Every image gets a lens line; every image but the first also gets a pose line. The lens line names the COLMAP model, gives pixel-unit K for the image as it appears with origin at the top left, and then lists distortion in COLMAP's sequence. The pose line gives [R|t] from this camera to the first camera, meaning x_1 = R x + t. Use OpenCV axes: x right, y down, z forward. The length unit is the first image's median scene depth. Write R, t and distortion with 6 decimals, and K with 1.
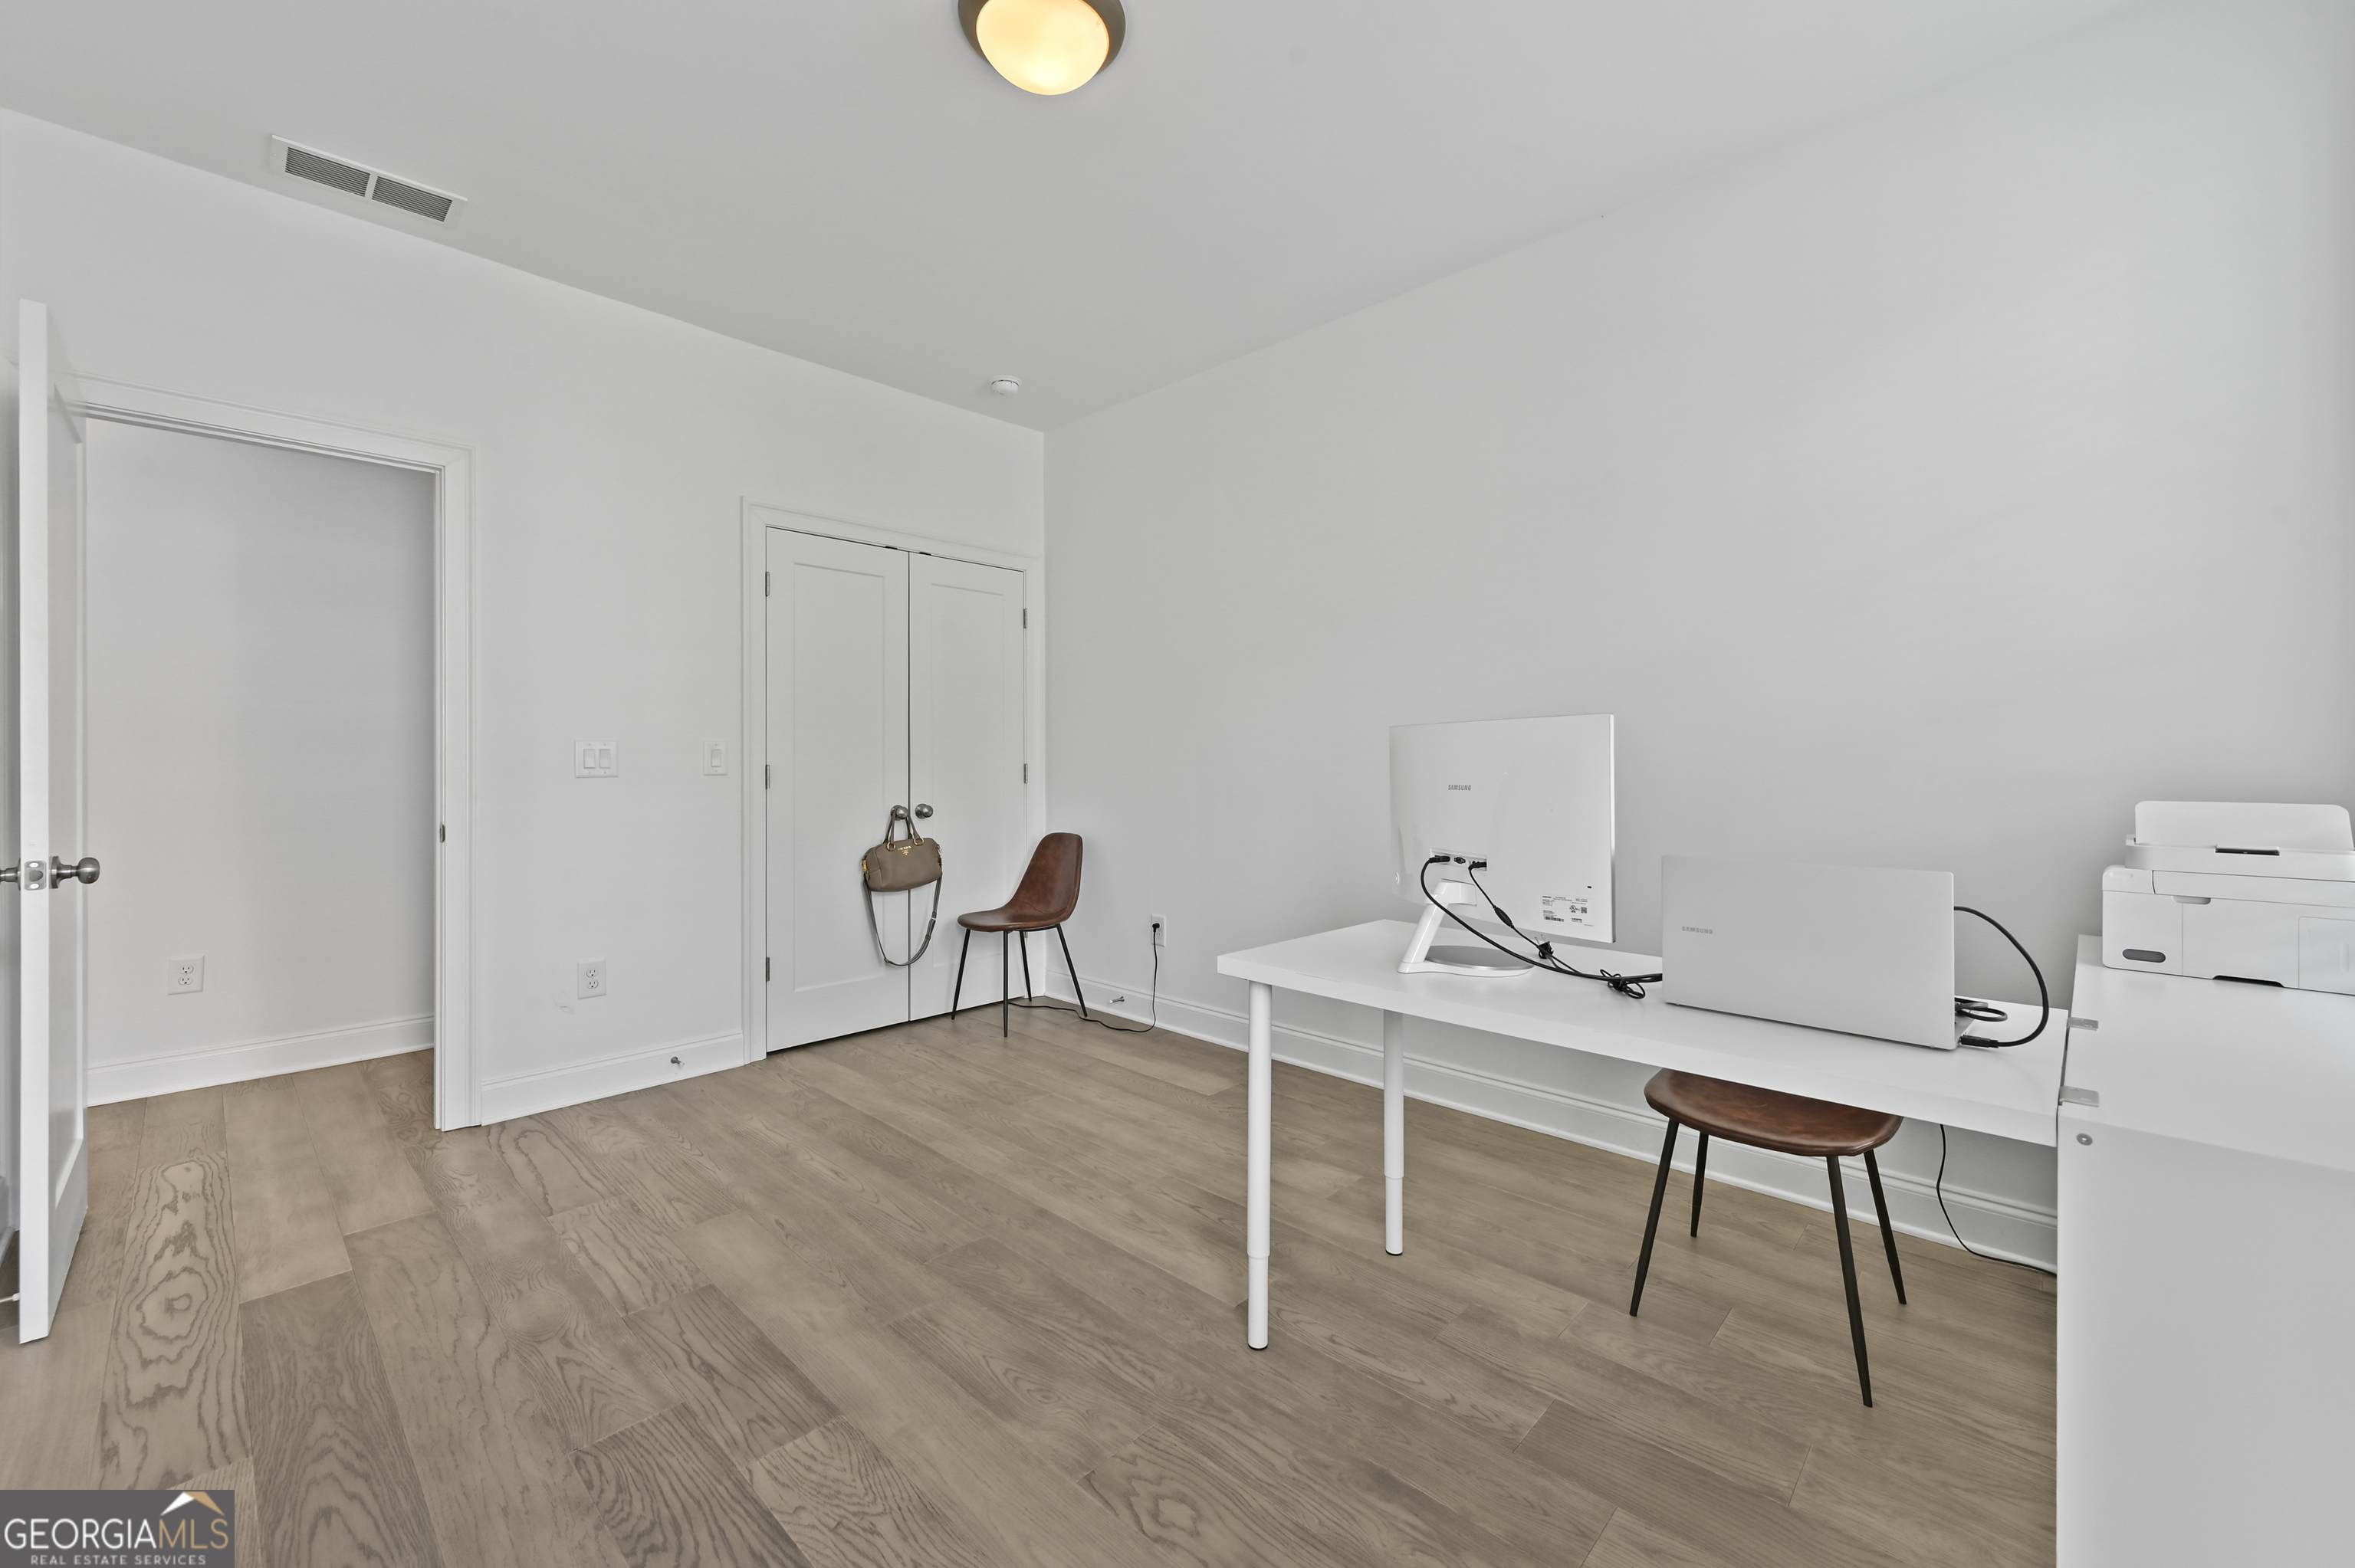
lens RADIAL K [[933.6, 0, 1183.5], [0, 933.6, 774.1], [0, 0, 1]] dist [-0.000650, 0.000237]
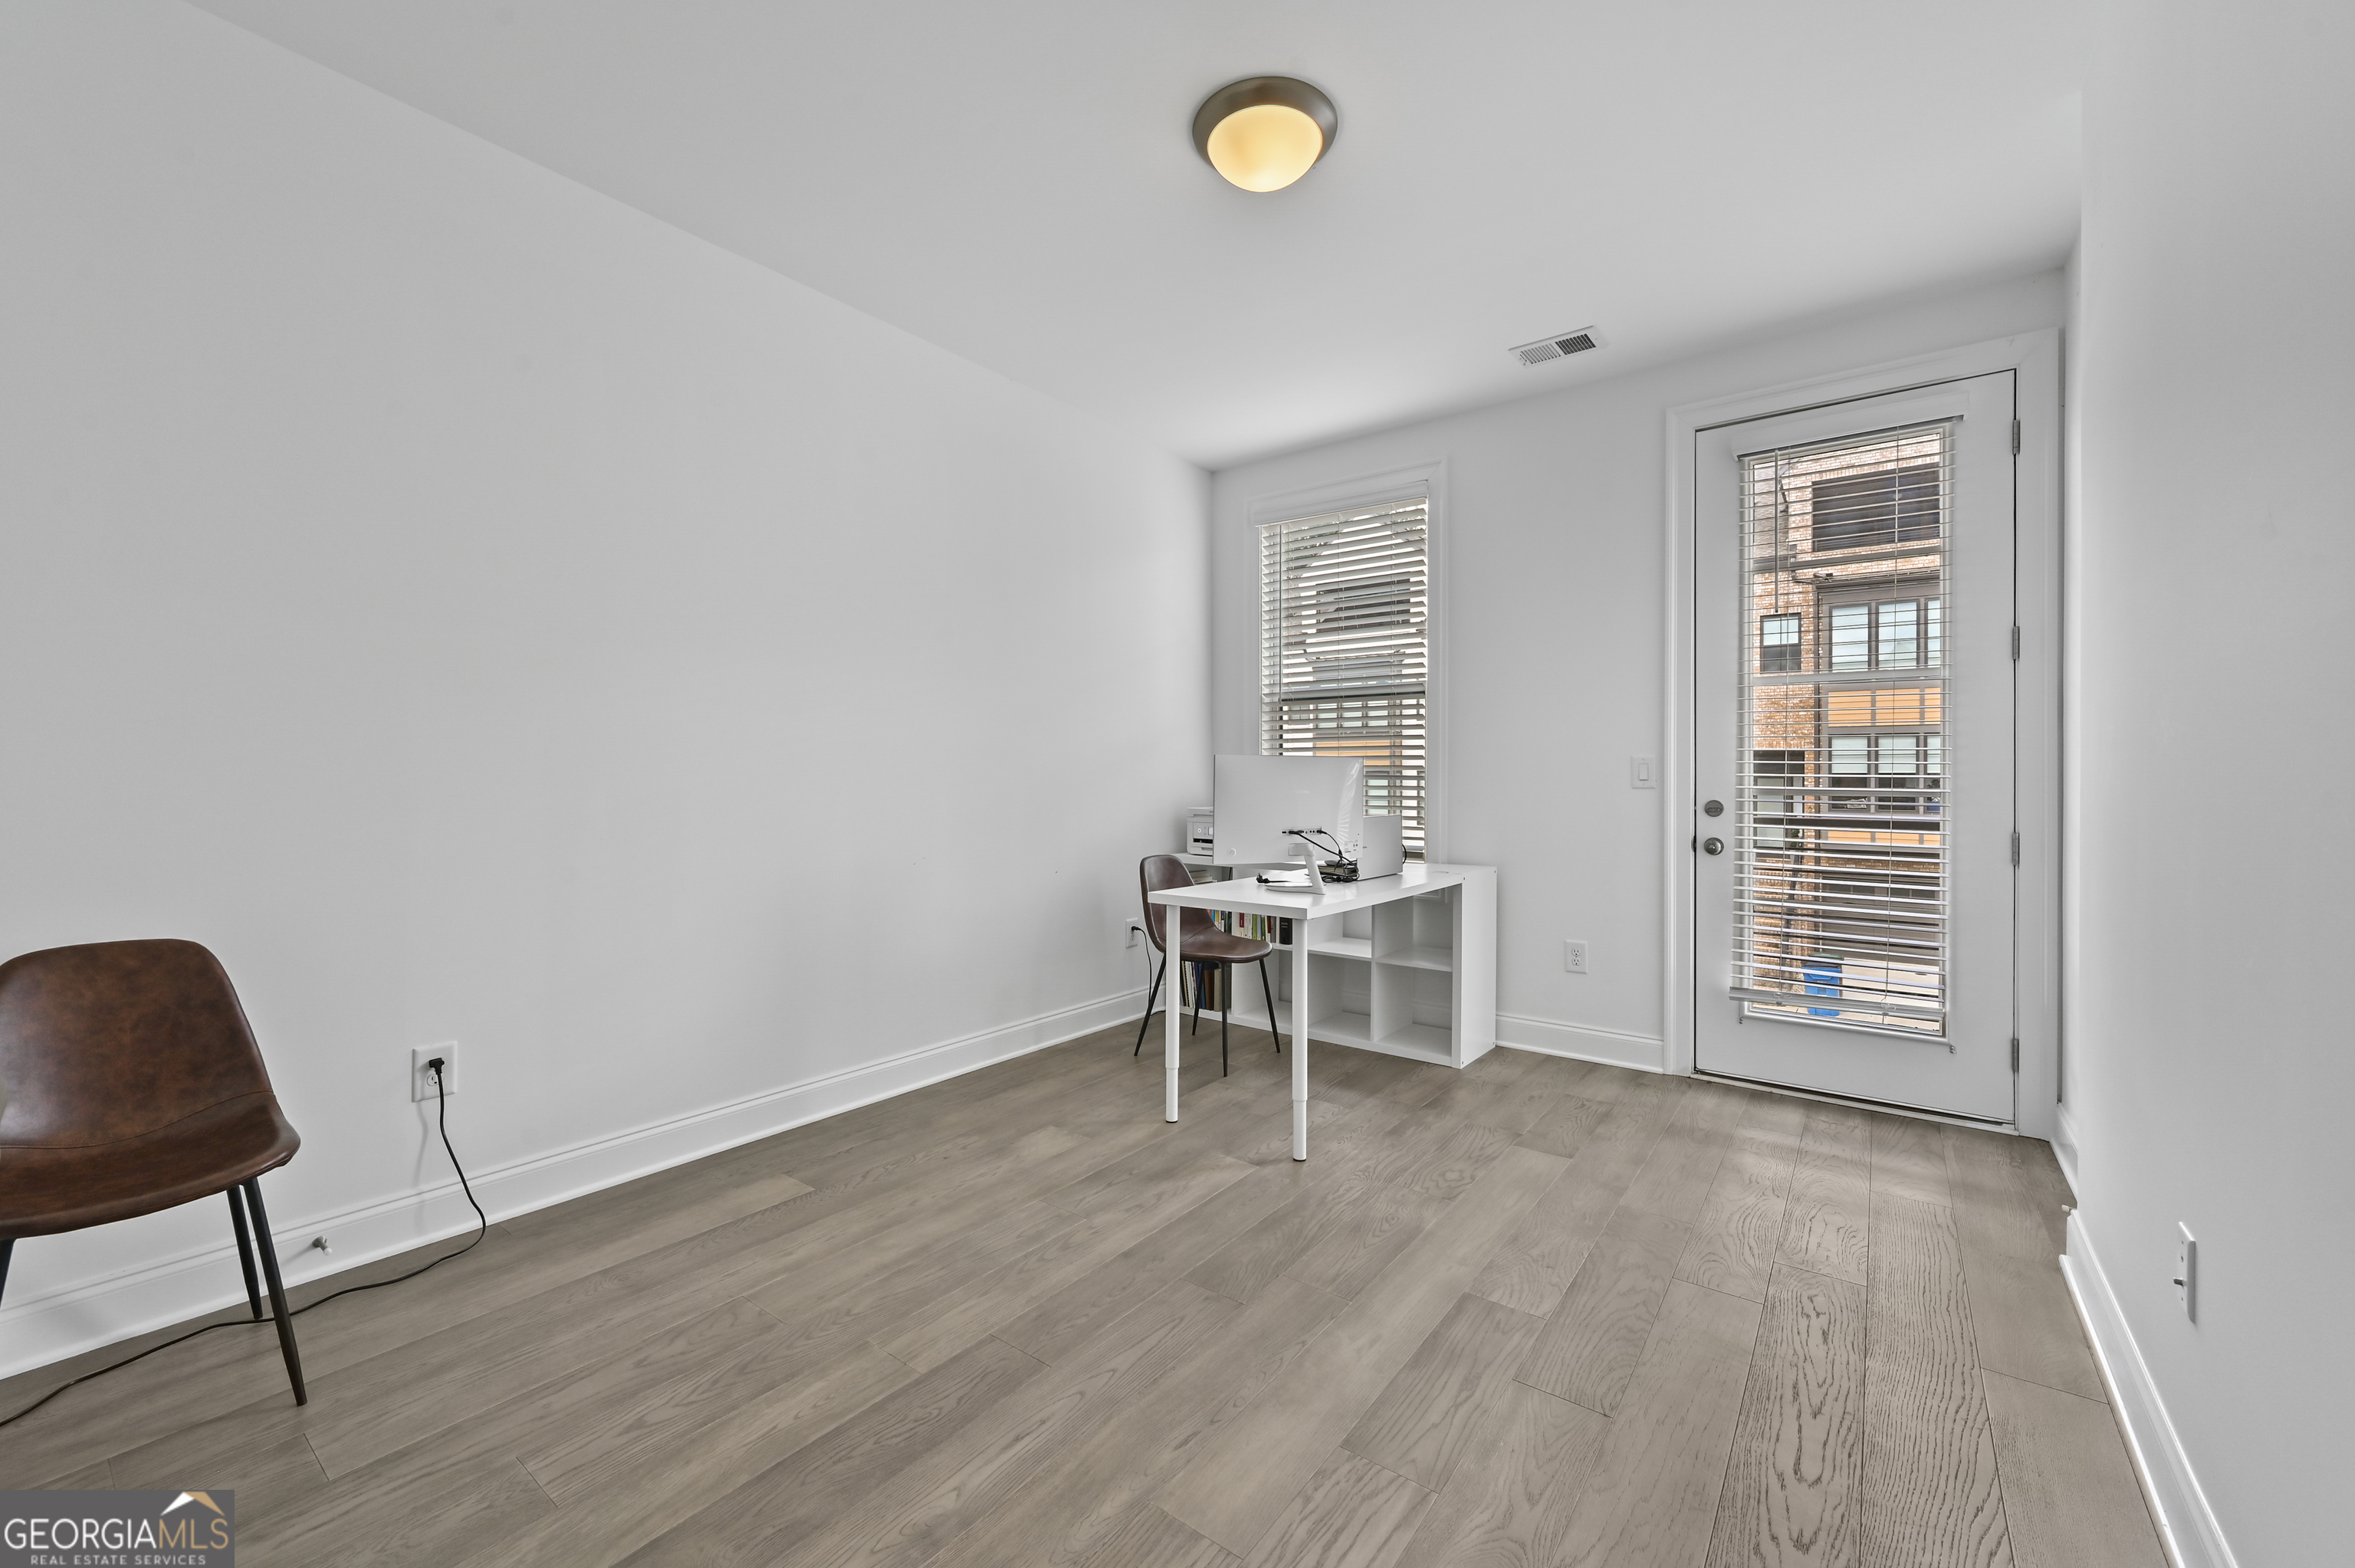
lens RADIAL K [[933.6, 0, 1182.6], [0, 933.6, 777.6], [0, 0, 1]] dist [-0.000650, 0.000237]
pose [[-0.110992, -0.000453, 0.993821, -1.174702], [0.009367, 0.999955, 0.001502, -0.010870], [-0.993777, 0.009476, -0.110983, 1.127545]]
